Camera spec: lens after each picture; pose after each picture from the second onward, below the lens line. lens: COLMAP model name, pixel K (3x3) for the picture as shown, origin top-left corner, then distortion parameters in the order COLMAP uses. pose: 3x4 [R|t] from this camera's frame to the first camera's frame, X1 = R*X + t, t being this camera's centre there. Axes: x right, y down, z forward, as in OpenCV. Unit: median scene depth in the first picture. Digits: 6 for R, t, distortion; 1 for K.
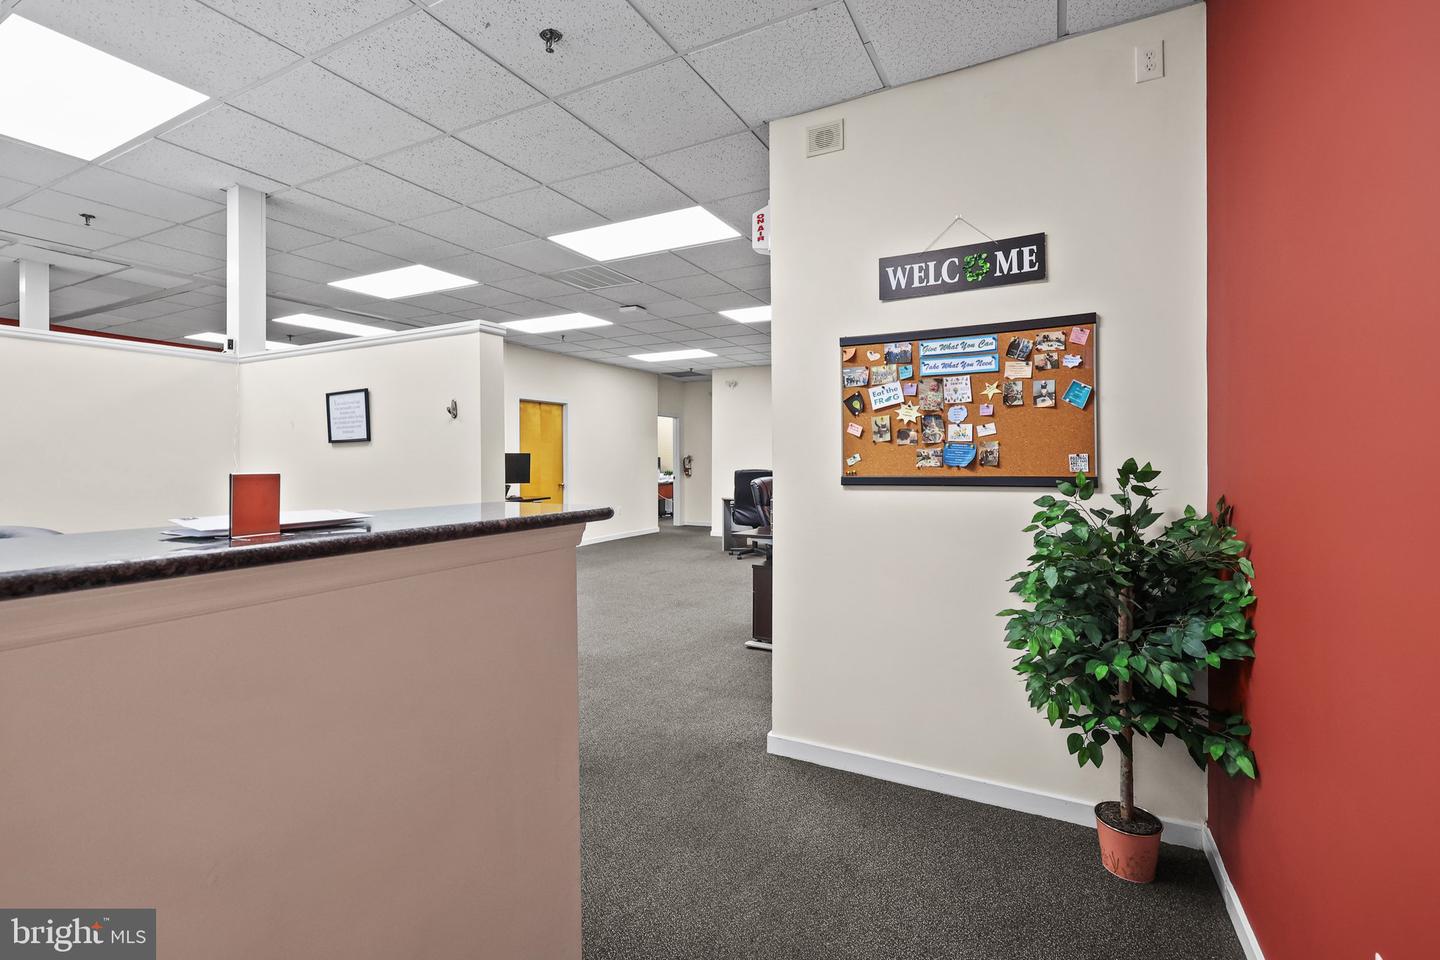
lens RADIAL K [[628.0, 0, 724.3], [0, 628.0, 468.2], [0, 0, 1]] dist [-0.000396, 0.000010]
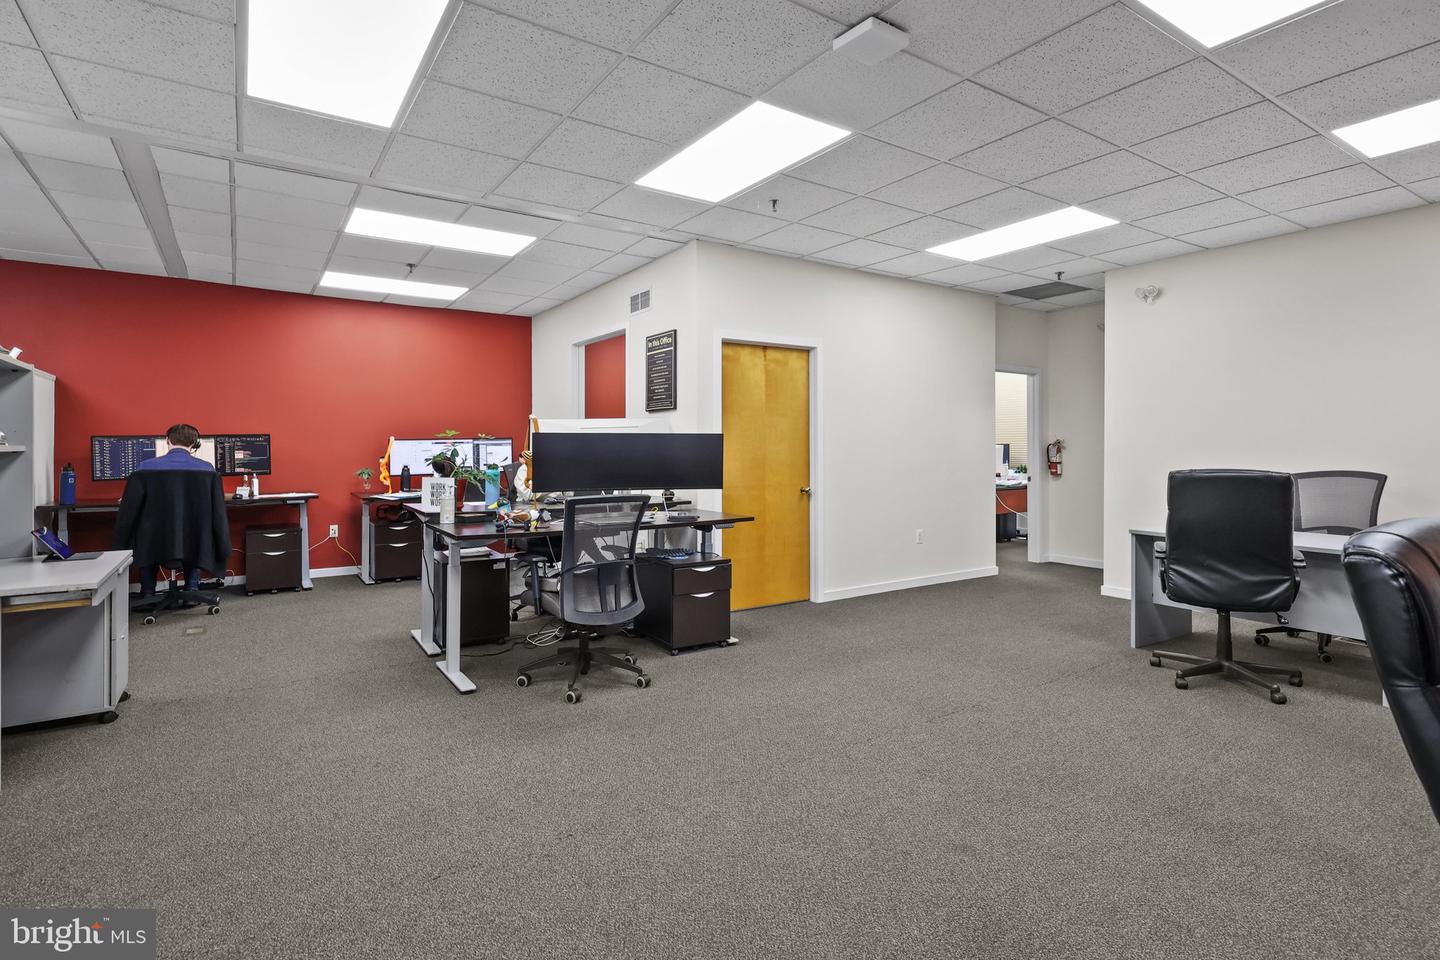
lens RADIAL K [[697.2, 0, 719.3], [0, 697.2, 447.0], [0, 0, 1]] dist [-0.000547, 0.000503]
pose [[0.868547, 0.000533, -0.495607, -0.009805], [-0.008387, 0.999872, -0.013624, -0.002692], [0.495537, 0.015990, 0.868440, 0.323390]]
